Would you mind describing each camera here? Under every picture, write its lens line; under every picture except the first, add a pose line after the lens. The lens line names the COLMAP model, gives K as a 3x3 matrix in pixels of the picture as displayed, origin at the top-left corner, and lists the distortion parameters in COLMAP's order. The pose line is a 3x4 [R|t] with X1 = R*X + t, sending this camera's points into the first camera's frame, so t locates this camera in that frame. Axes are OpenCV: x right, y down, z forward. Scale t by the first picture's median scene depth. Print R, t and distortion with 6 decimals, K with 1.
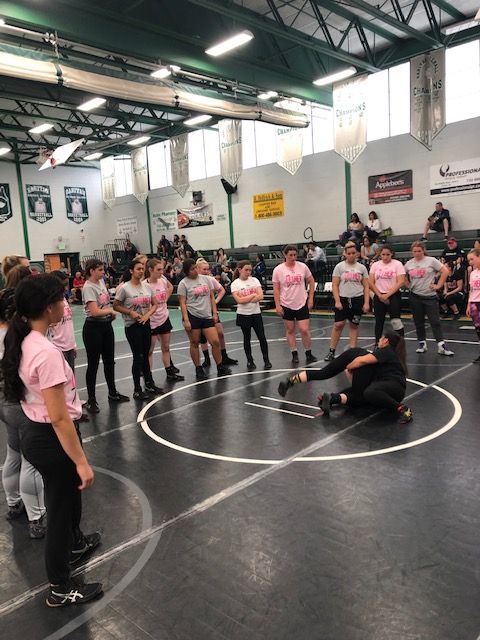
lens RADIAL K [[526.1, 0, 238.9], [0, 526.1, 319.4], [0, 0, 1]] dist [0.011017, -0.010608]
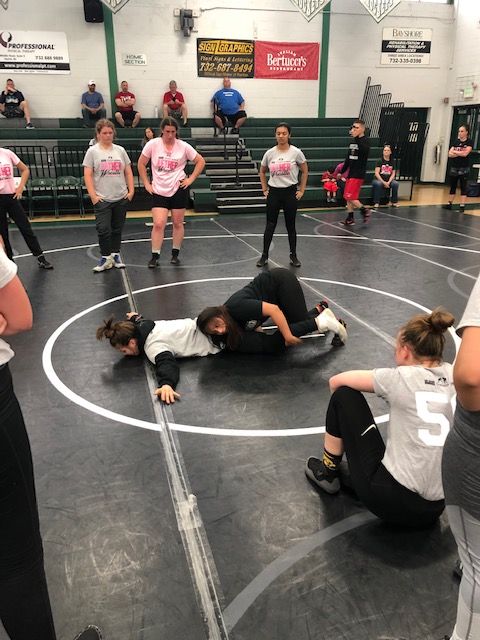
lens RADIAL K [[526.1, 0, 236.9], [0, 526.1, 323.3], [0, 0, 1]] dist [0.011017, -0.010608]
pose [[0.513429, -0.235463, 0.825196, -0.206488], [0.076229, 0.970332, 0.229447, -0.013140], [-0.854740, -0.054900, 0.516145, 0.238048]]
